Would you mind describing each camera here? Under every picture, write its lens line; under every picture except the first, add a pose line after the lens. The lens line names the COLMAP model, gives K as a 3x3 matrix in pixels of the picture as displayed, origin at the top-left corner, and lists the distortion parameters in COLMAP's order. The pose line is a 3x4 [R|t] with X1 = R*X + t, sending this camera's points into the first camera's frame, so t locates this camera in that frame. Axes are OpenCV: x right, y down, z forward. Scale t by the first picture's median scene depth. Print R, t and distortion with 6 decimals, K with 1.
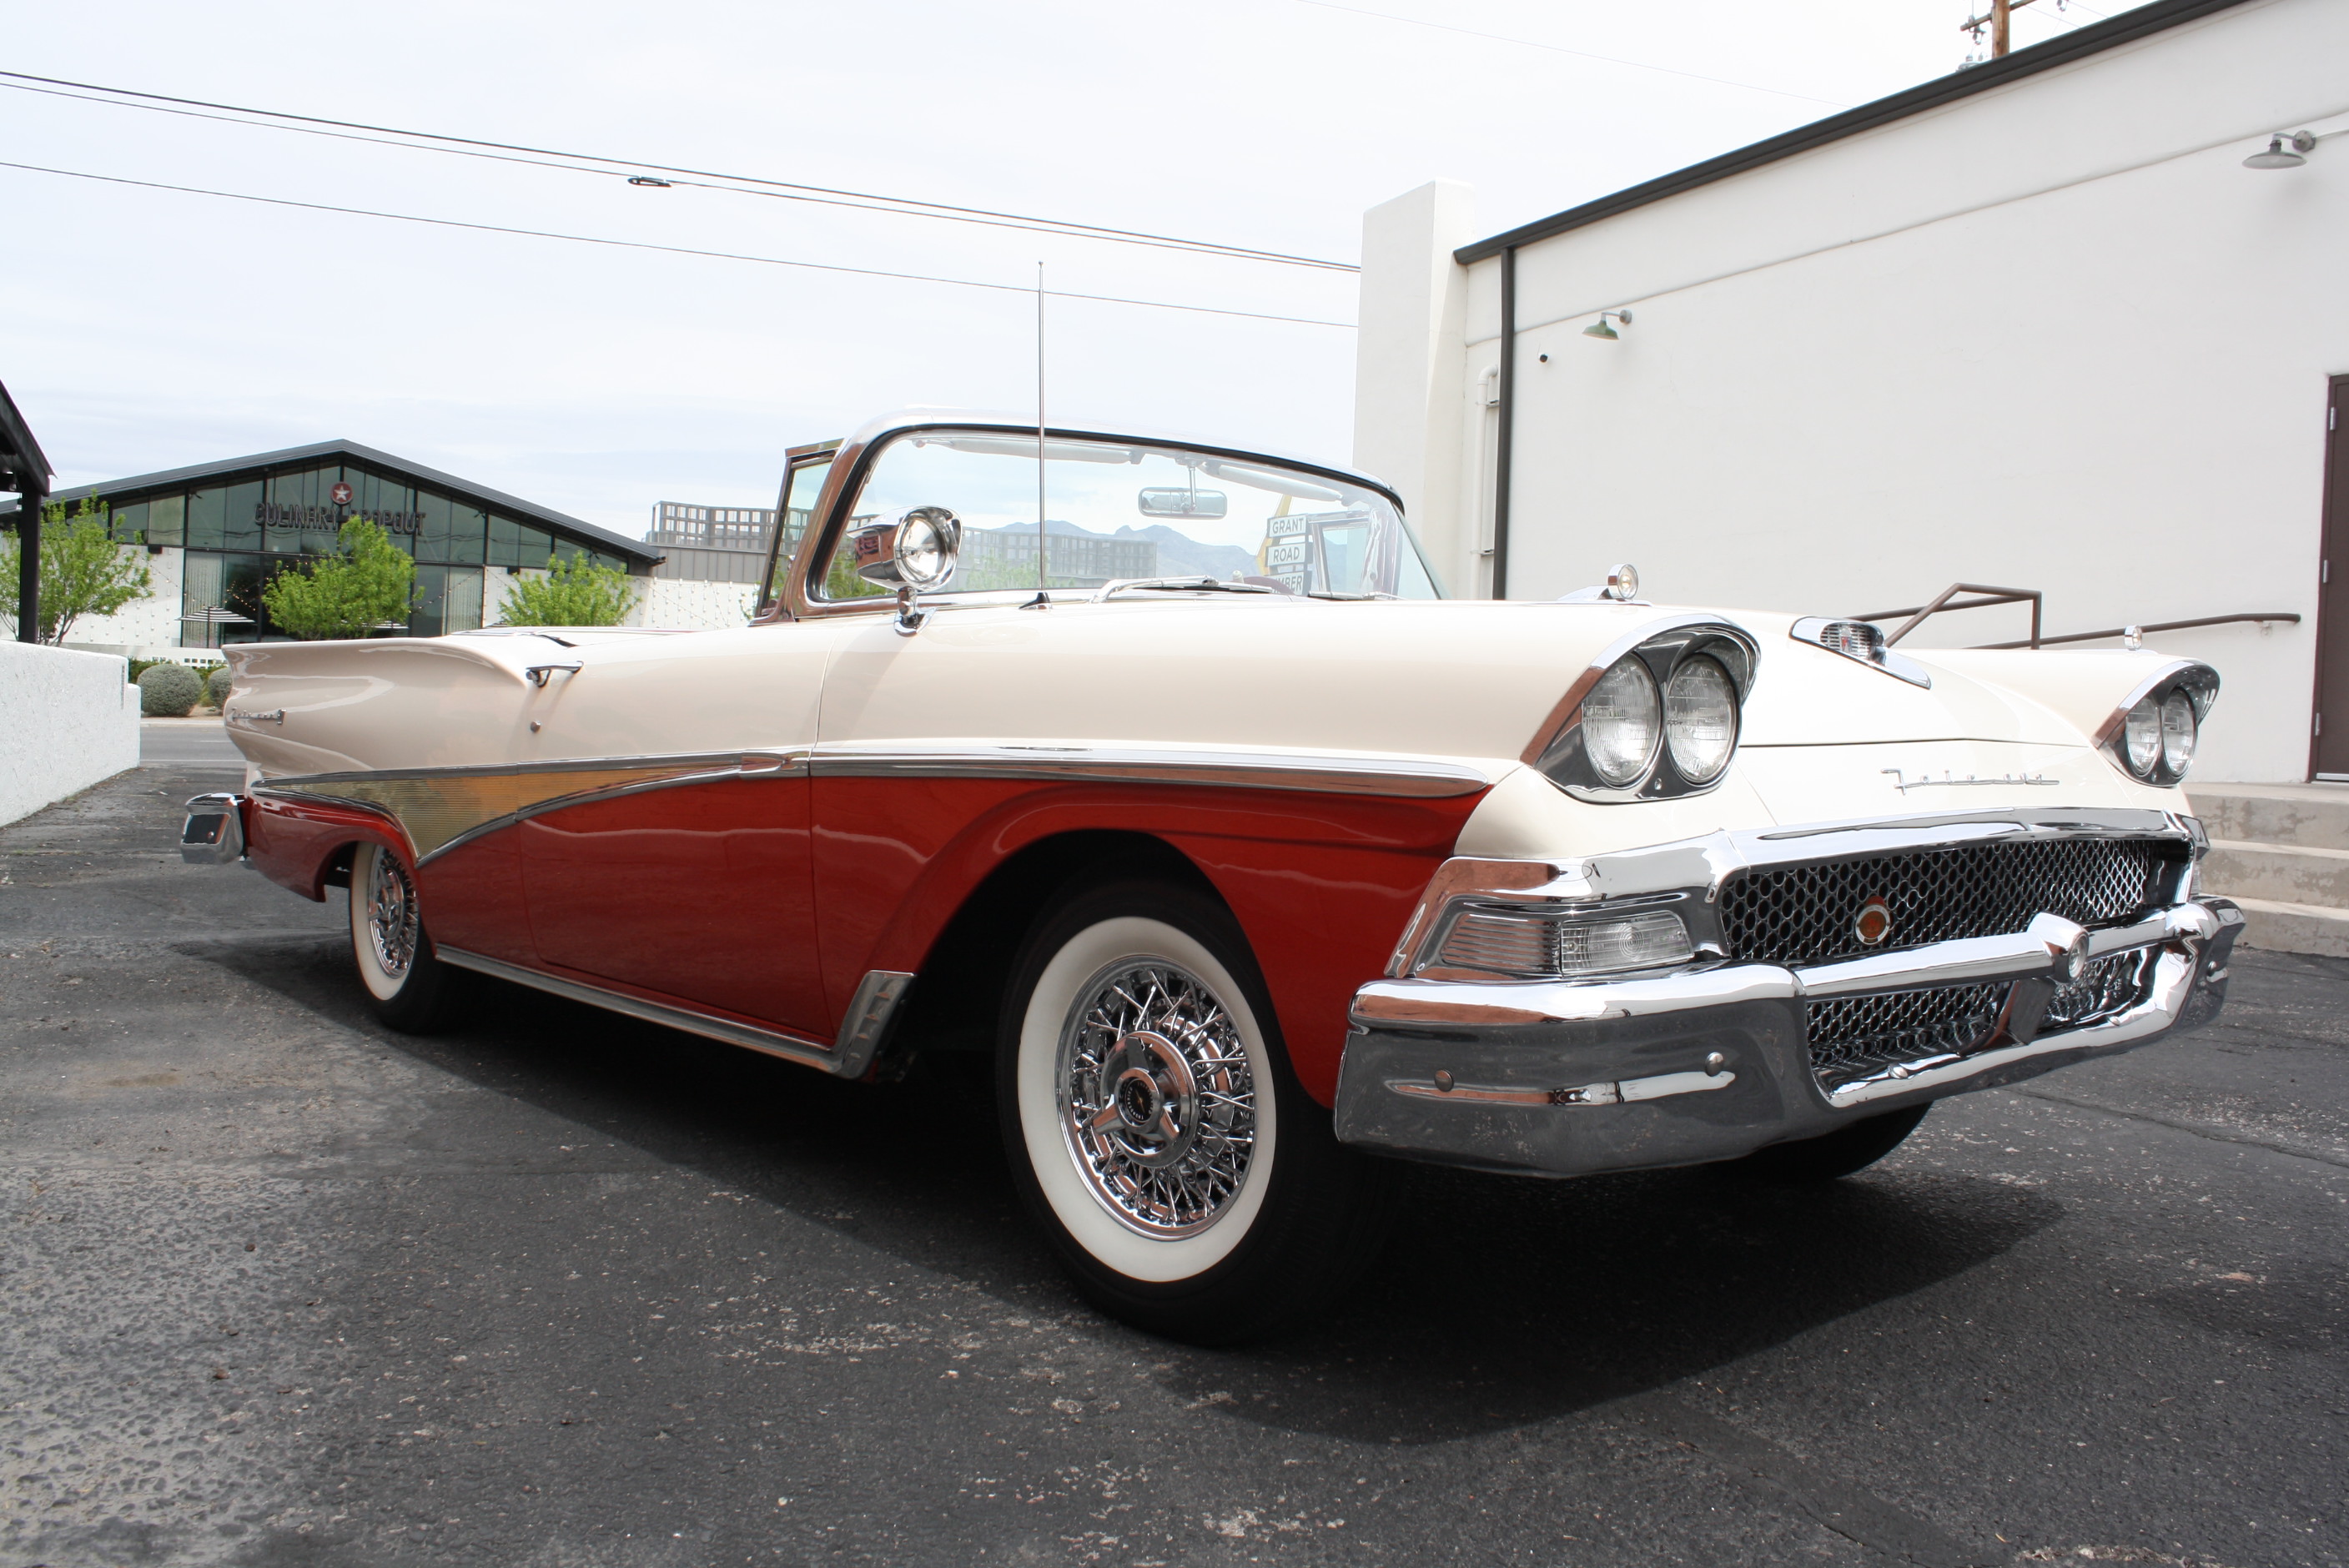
lens RADIAL K [[1965.5, 0, 1192.9], [0, 1965.5, 789.8], [0, 0, 1]] dist [-0.147905, 0.121486]
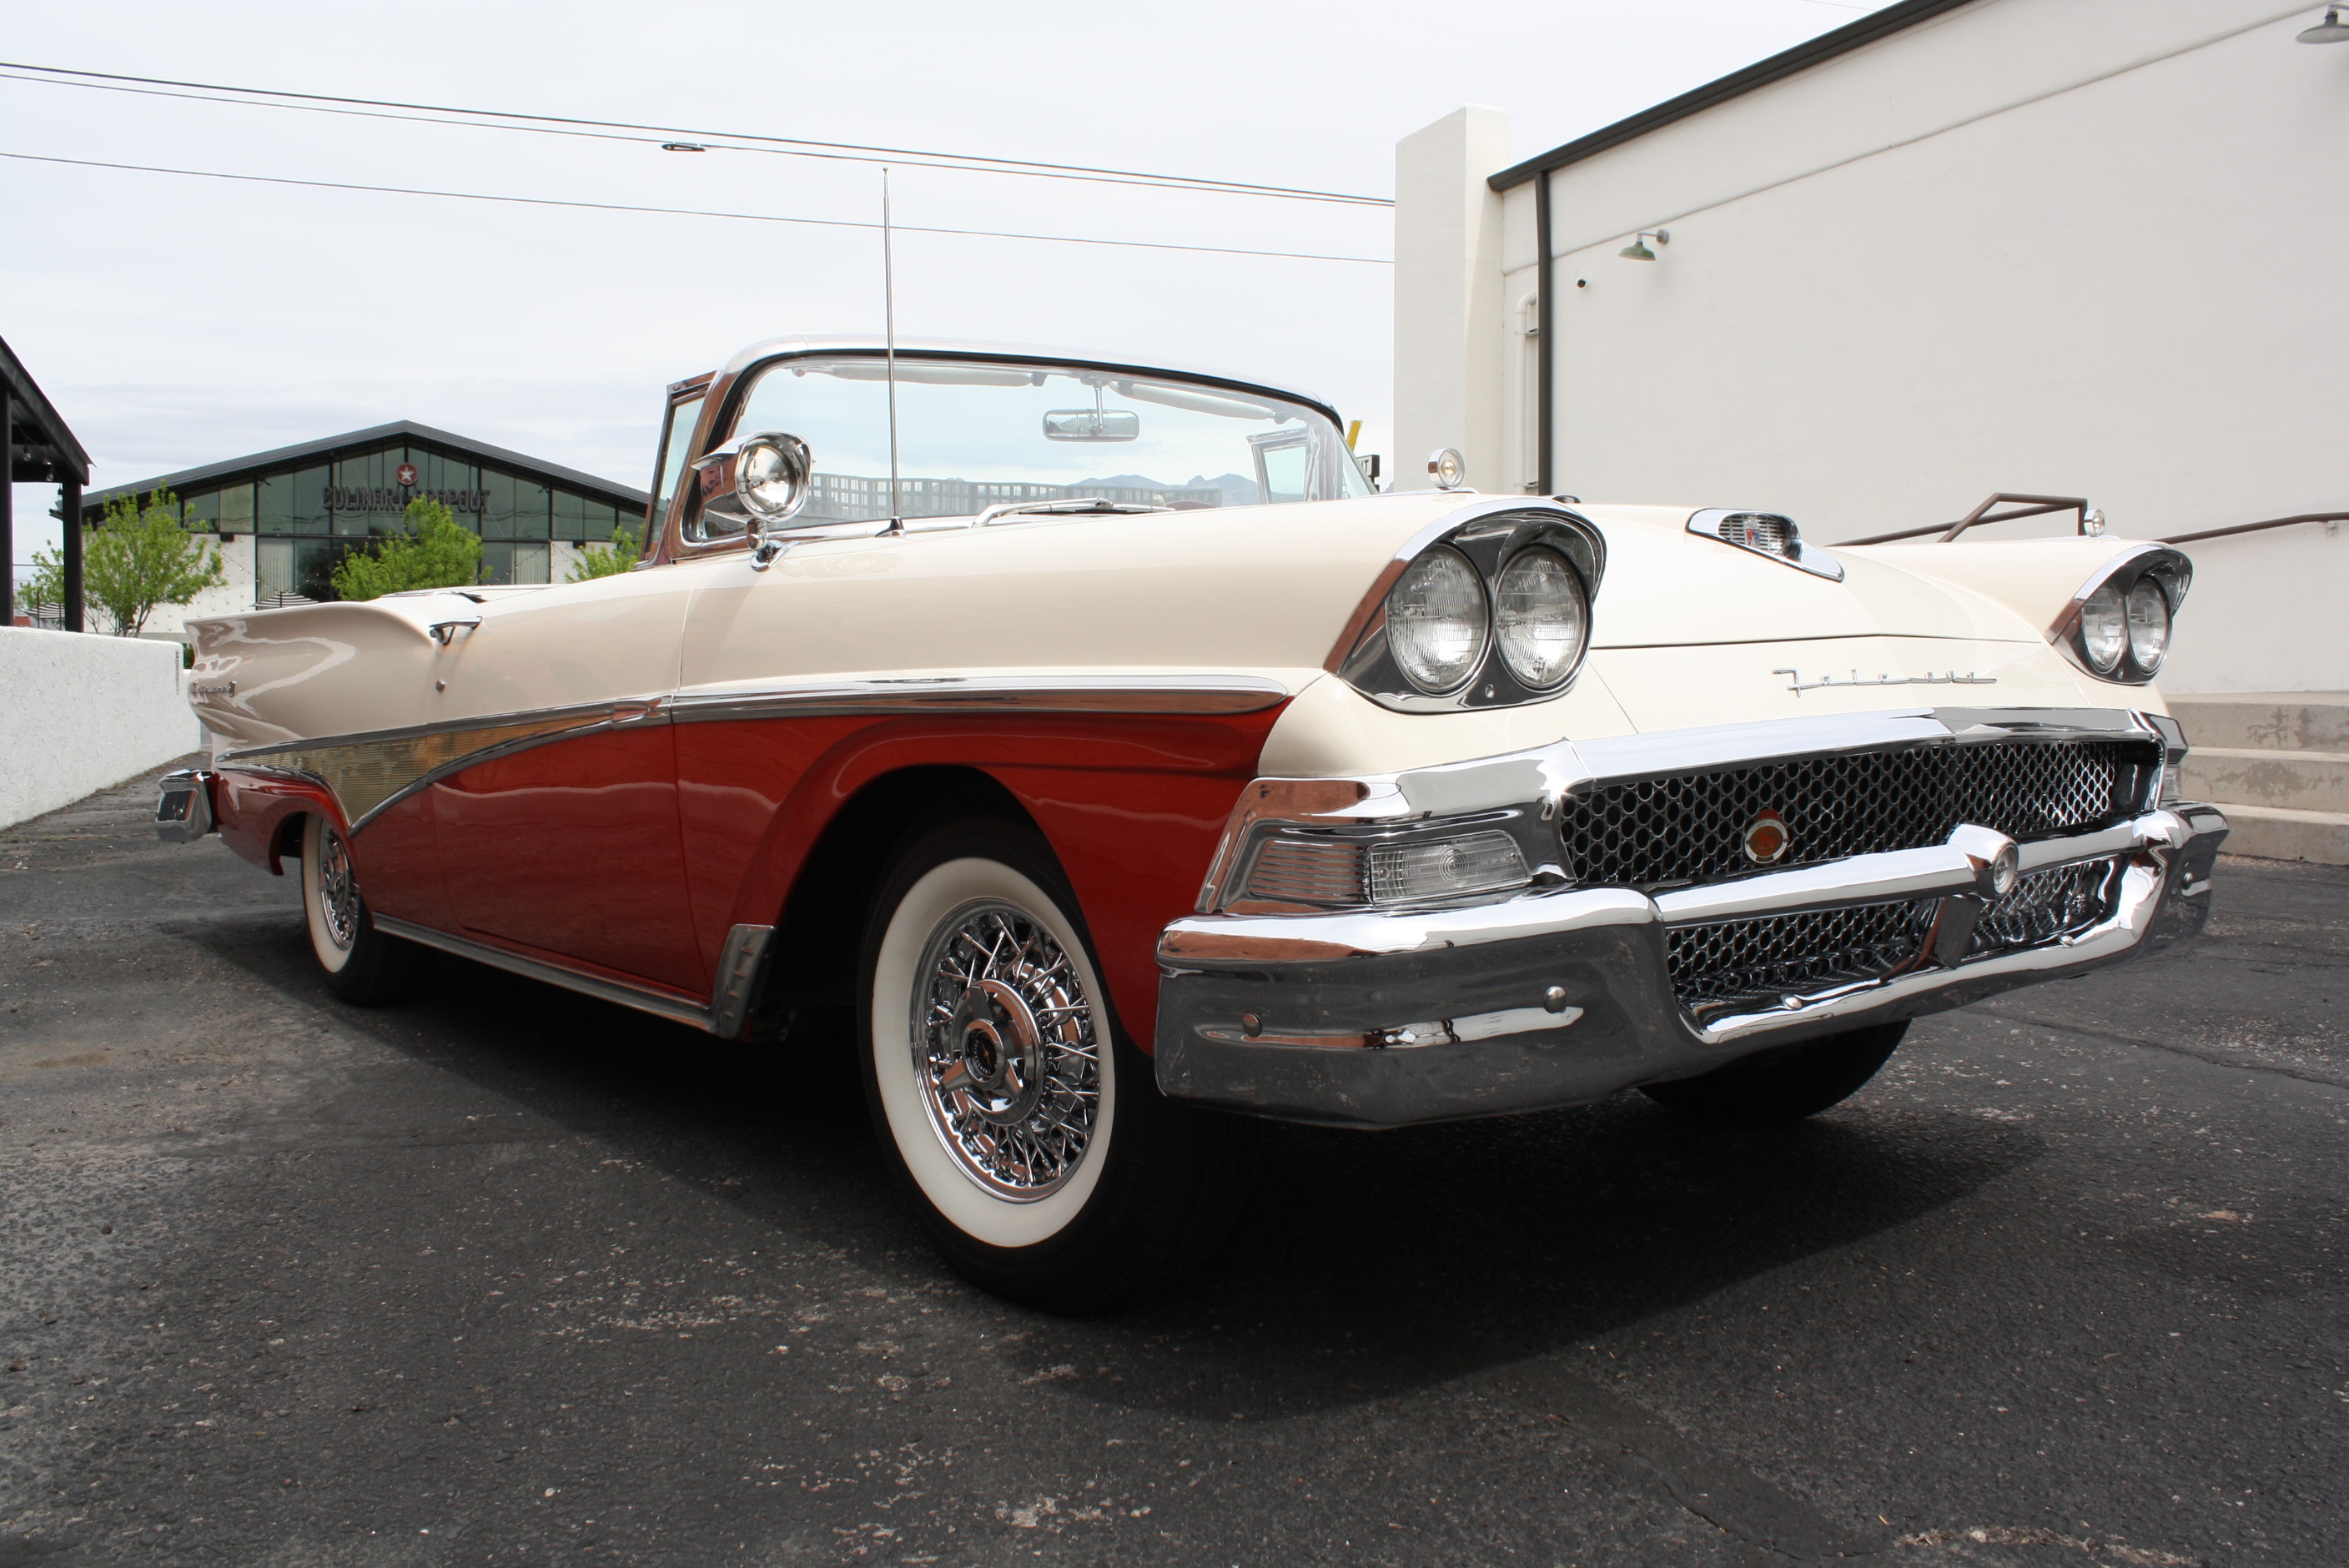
lens RADIAL K [[1965.5, 0, 1197.7], [0, 1965.5, 777.1], [0, 0, 1]] dist [-0.147905, 0.121486]
pose [[0.998474, -0.033330, -0.044025, 0.115503], [0.034113, 0.999271, 0.017136, 0.013799], [0.043422, -0.018612, 0.998883, 0.072006]]
